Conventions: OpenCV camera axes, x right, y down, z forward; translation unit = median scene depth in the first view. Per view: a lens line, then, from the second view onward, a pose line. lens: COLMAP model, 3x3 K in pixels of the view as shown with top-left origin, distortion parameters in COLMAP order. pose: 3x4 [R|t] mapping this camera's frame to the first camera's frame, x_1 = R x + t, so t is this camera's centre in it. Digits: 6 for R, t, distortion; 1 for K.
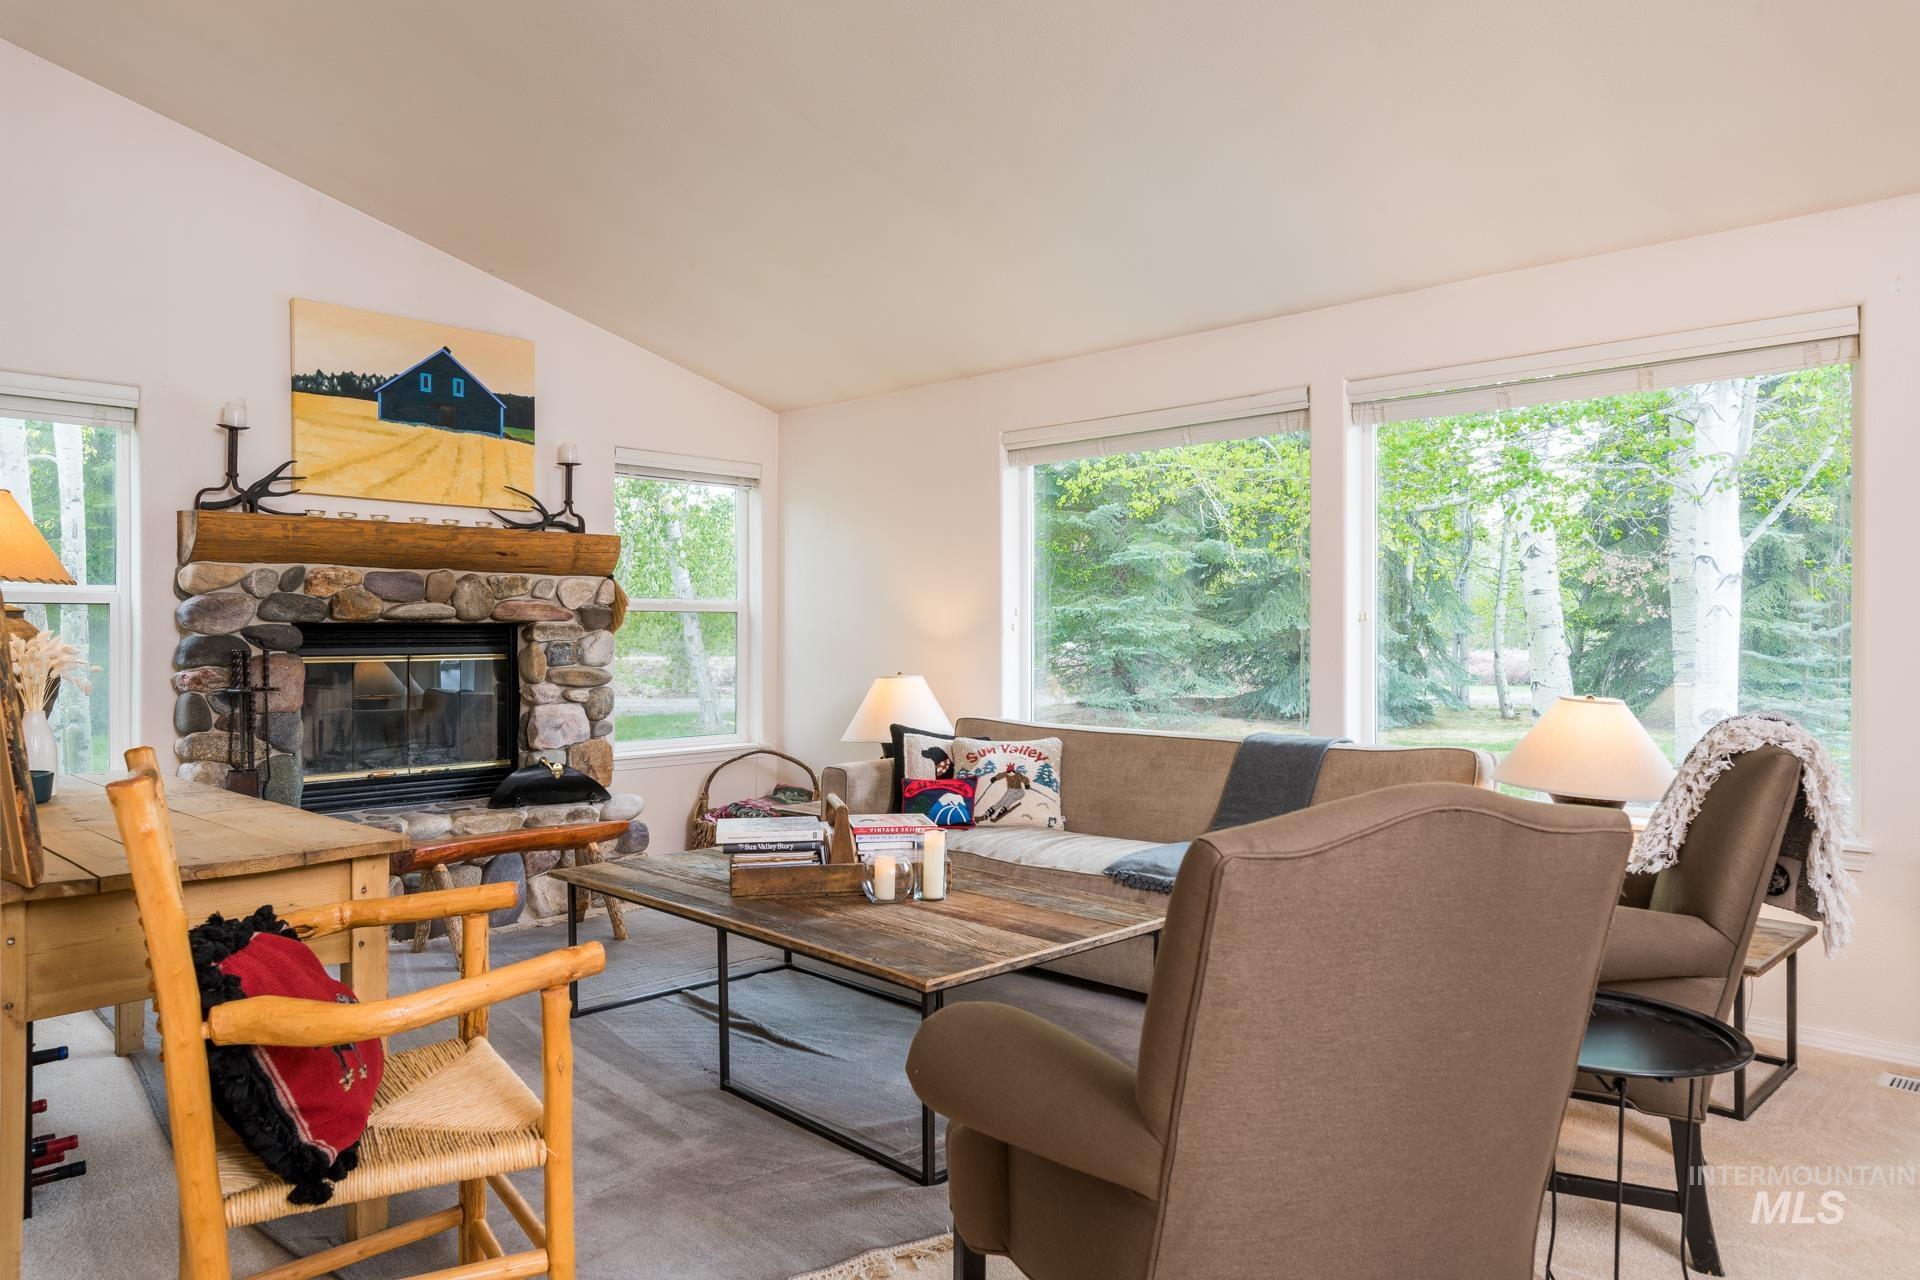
lens RADIAL K [[1208.3, 0, 960.2], [0, 1208.3, 631.6], [0, 0, 1]] dist [0.005894, -0.000133]
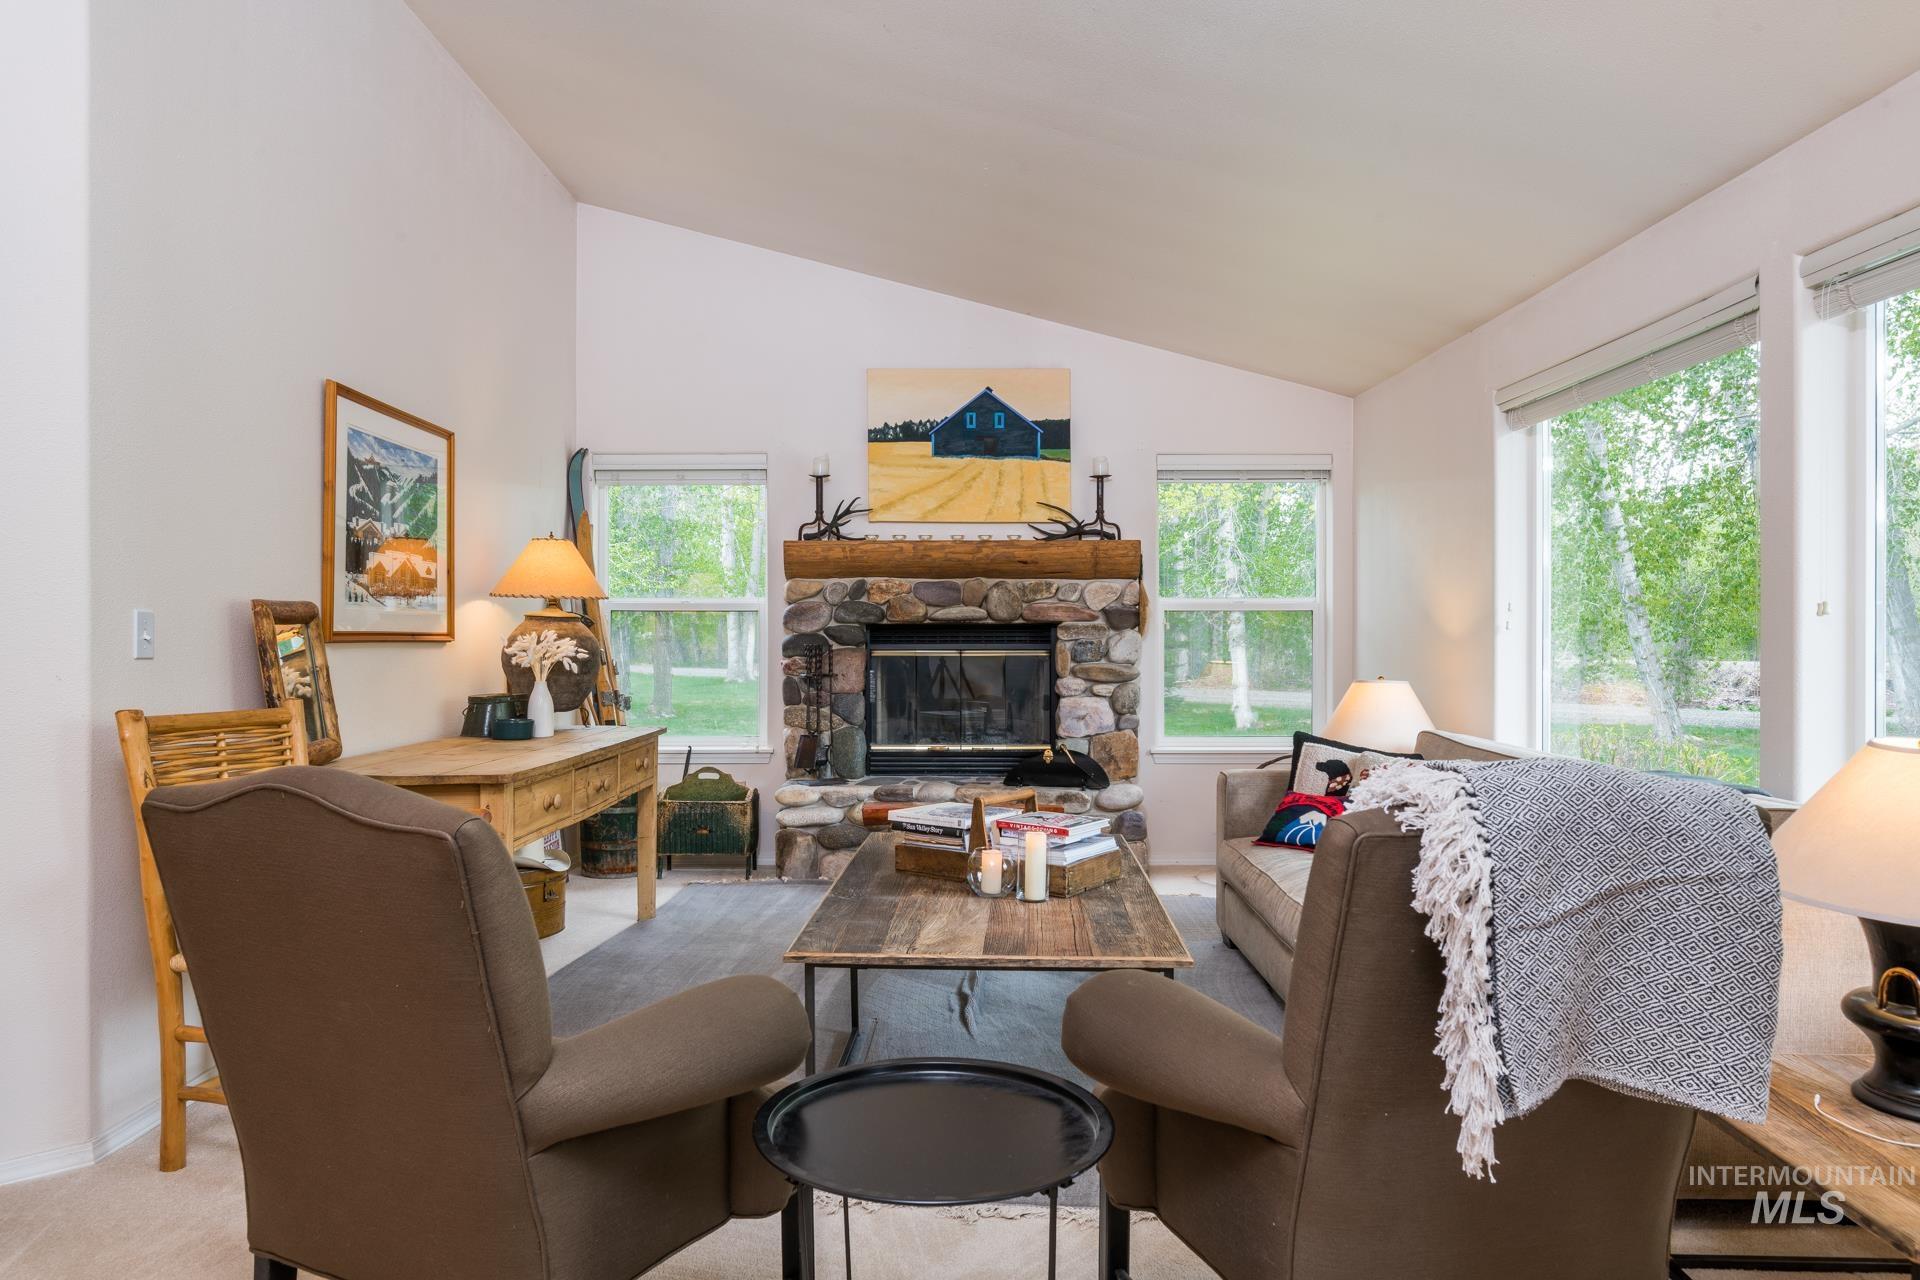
lens RADIAL K [[1208.3, 0, 957.0], [0, 1208.3, 637.0], [0, 0, 1]] dist [0.005894, -0.000133]
pose [[0.699134, 0.003331, -0.714983, 0.394787], [-0.000345, 0.999991, 0.004322, 0.000862], [0.714991, -0.002775, 0.699129, 0.163628]]
